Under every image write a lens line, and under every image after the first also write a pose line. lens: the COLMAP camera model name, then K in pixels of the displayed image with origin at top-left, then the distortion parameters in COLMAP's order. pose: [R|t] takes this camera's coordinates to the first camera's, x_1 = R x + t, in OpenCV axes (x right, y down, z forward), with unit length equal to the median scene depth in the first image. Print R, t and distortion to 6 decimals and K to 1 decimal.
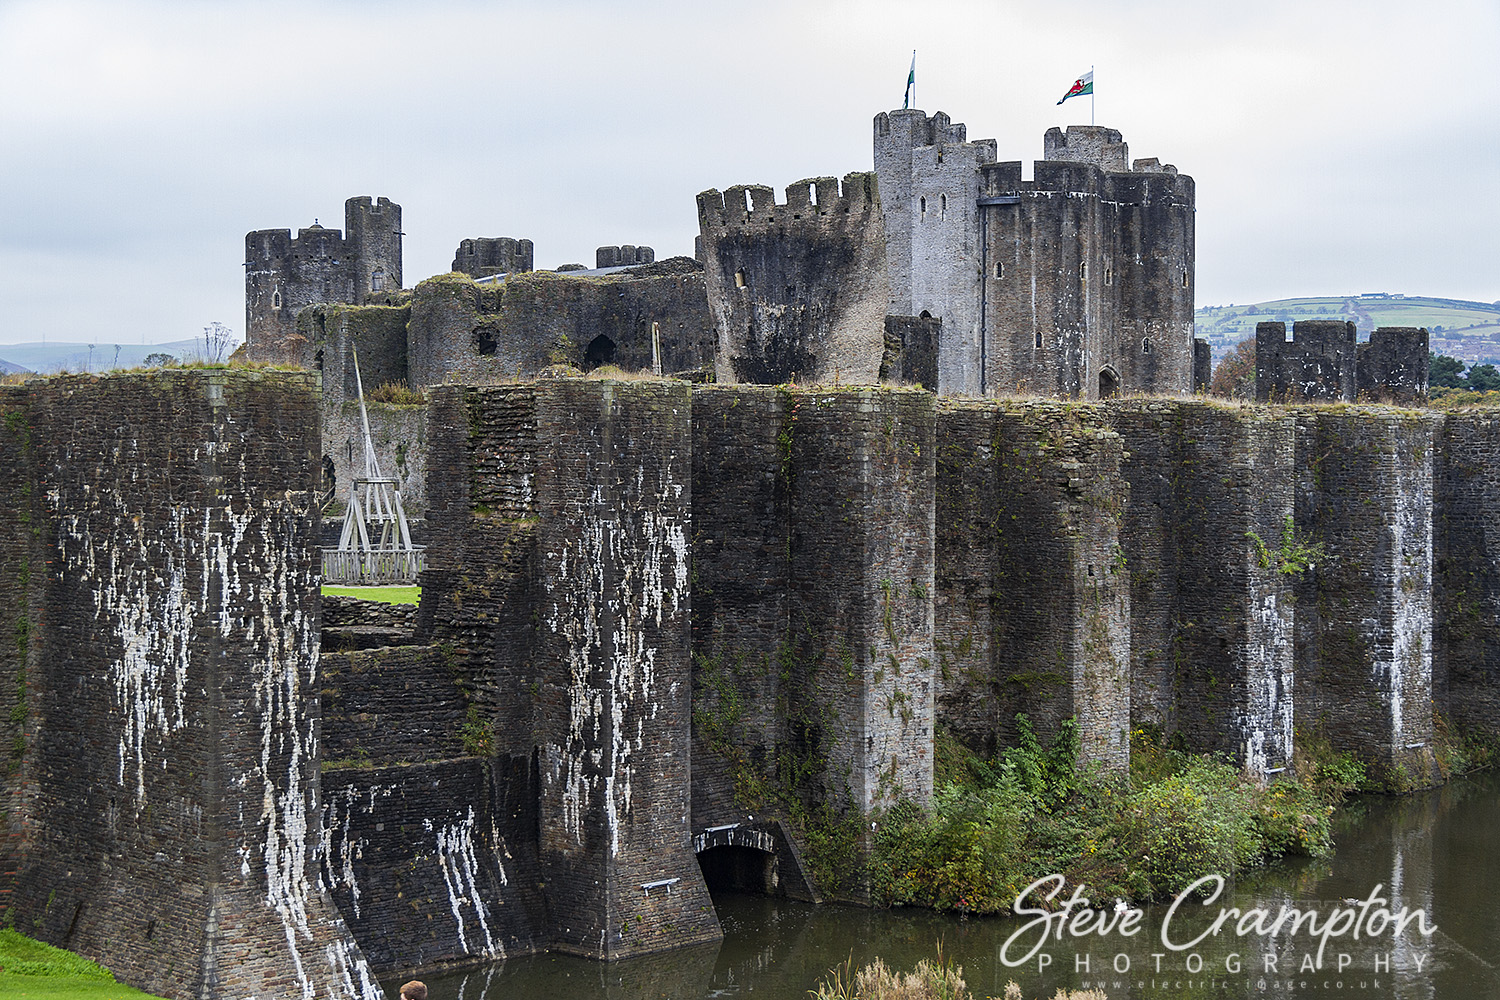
lens RADIAL K [[2469.1, 0, 728.7], [0, 2469.1, 468.3], [0, 0, 1]] dist [0.019095, 0.000000]
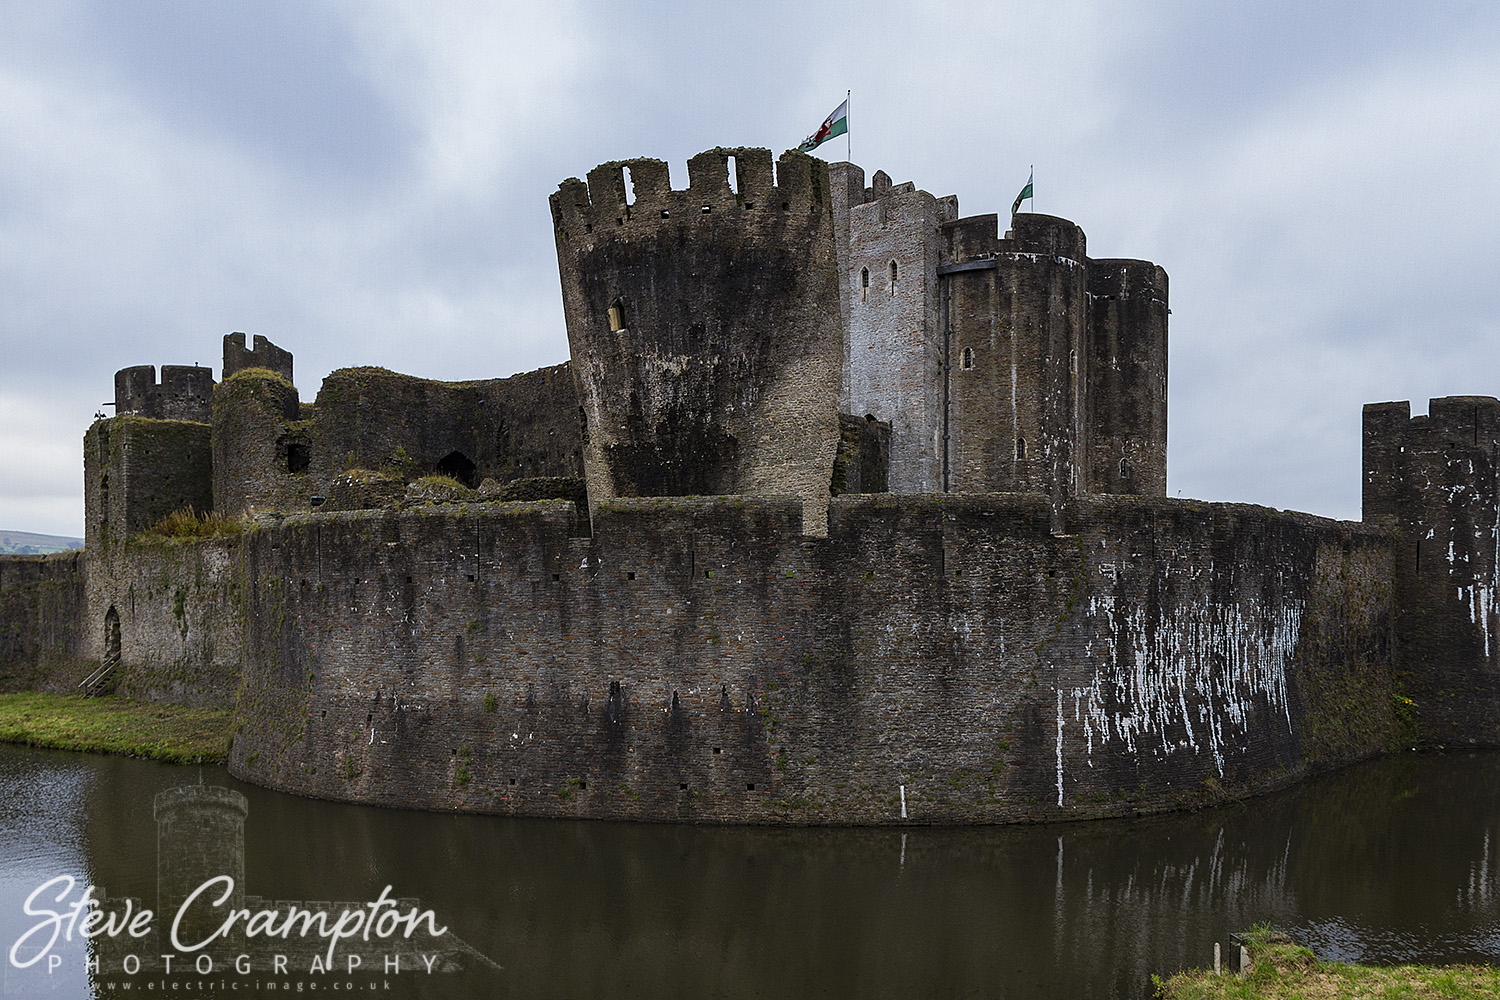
lens RADIAL K [[1239.3, 0, 794.2], [0, 1239.3, 627.0], [0, 0, 1]] dist [0.005503, -0.018294]
pose [[0.994089, -0.007214, 0.108330, 0.030603], [0.006692, 0.999964, 0.005181, 0.002018], [-0.108364, -0.004425, 0.994101, 1.396576]]
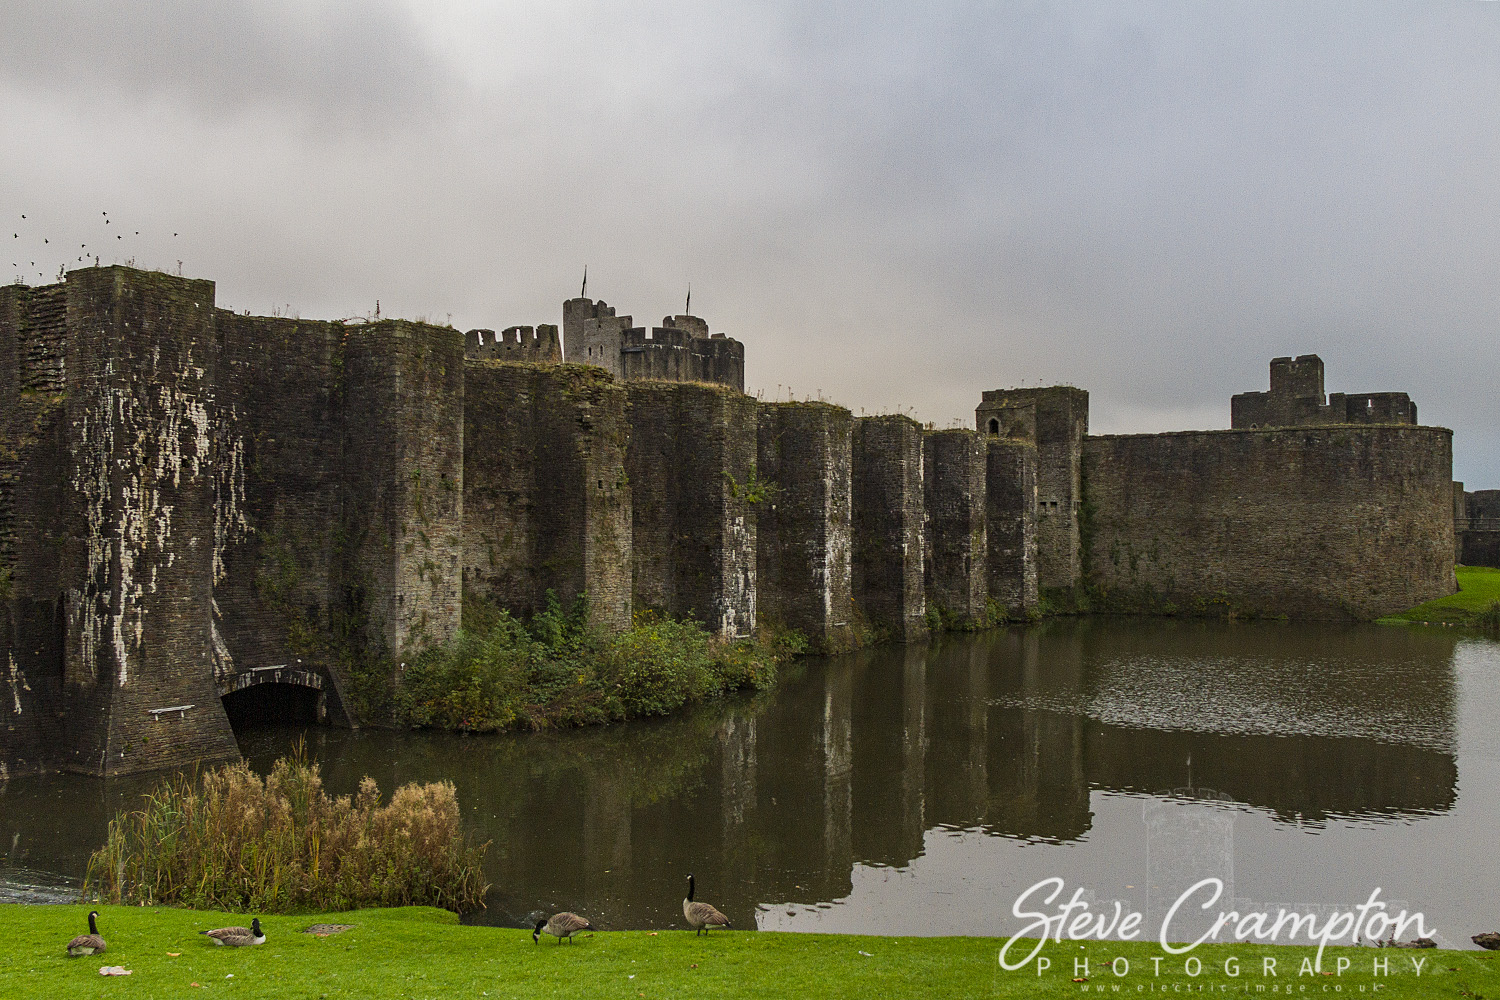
lens RADIAL K [[1239.3, 0, 771.6], [0, 1239.3, 514.8], [0, 0, 1]] dist [0.005503, -0.018294]
pose [[0.982302, 0.004401, 0.187253, 0.093304], [-0.000759, 0.999809, -0.019515, 0.060029], [-0.187303, 0.019027, 0.982118, 0.257637]]
